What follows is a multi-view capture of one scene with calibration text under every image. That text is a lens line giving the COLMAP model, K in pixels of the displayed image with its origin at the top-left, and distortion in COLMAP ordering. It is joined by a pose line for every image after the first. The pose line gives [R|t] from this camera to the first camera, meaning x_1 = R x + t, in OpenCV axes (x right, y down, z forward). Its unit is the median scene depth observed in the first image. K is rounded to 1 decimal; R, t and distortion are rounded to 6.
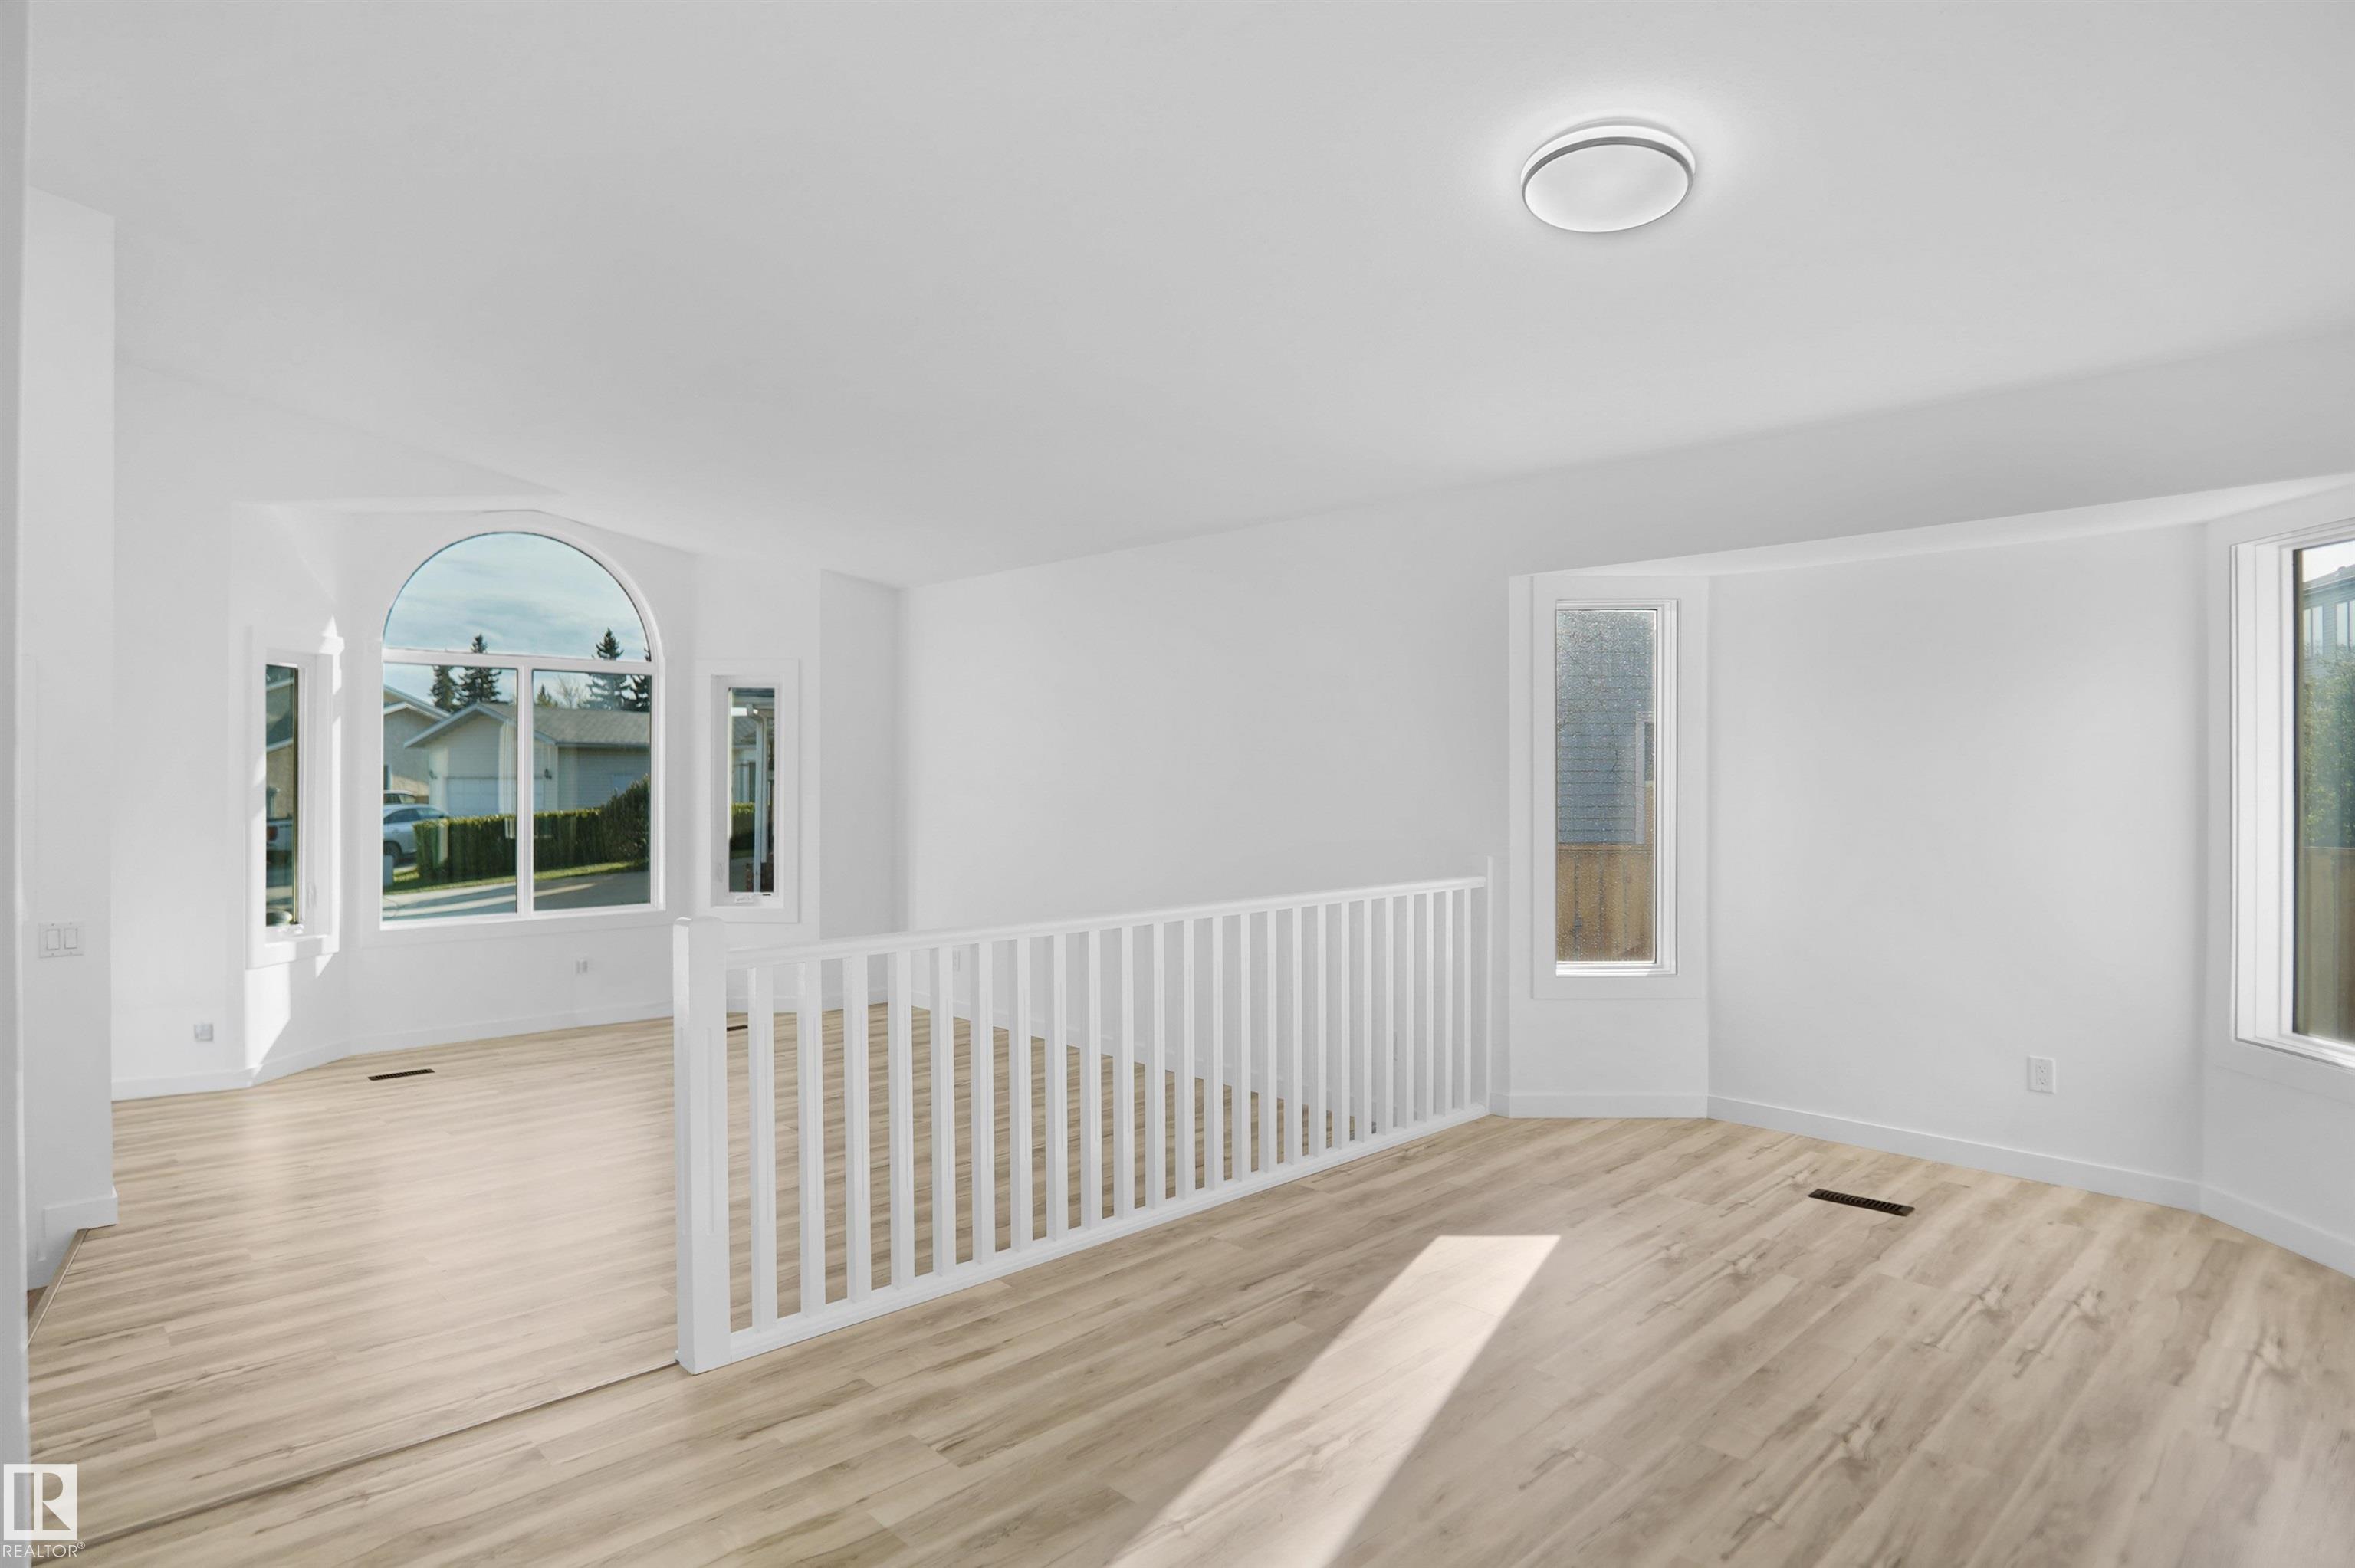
lens RADIAL K [[1290.0, 0, 1177.5], [0, 1290.0, 784.0], [0, 0, 1]] dist [-0.003963, -0.000727]
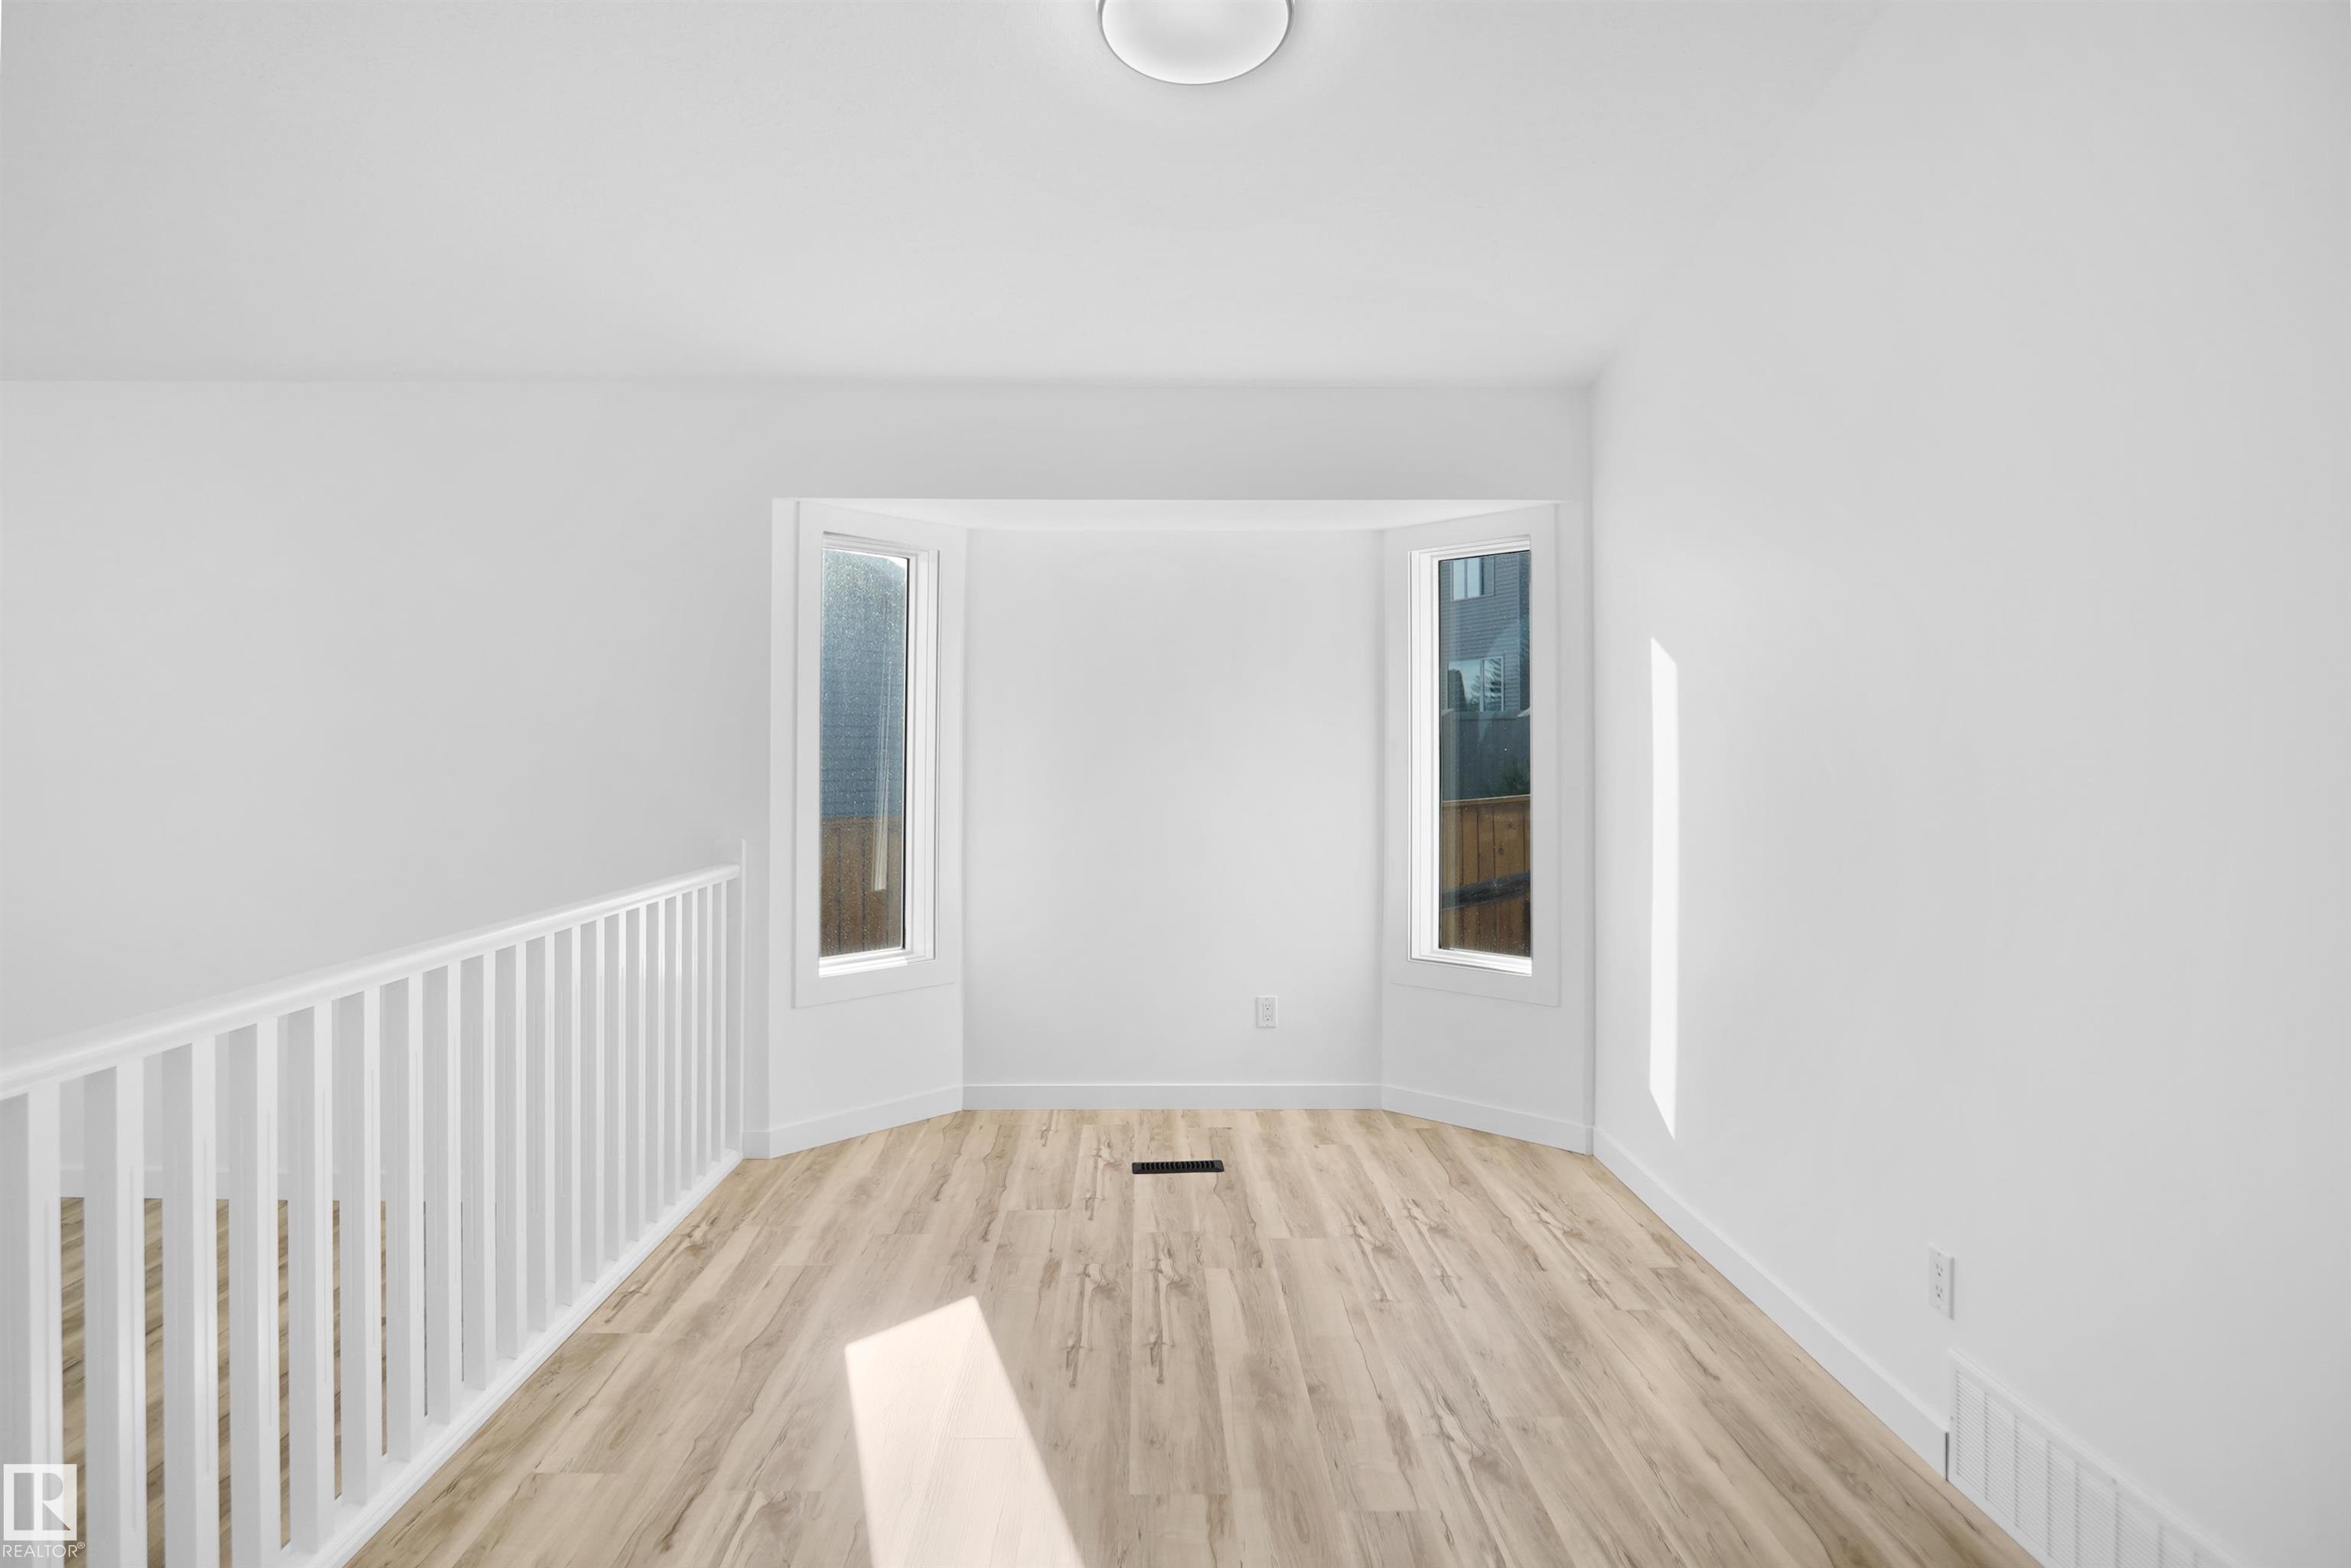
lens RADIAL K [[1256.0, 0, 1174.0], [0, 1256.0, 733.7], [0, 0, 1]] dist [-0.032632, 0.012559]
pose [[0.684373, 0.013271, 0.729011, -0.181843], [0.004339, 0.999743, -0.022273, 0.011081], [-0.729119, 0.018406, 0.684139, 0.333379]]
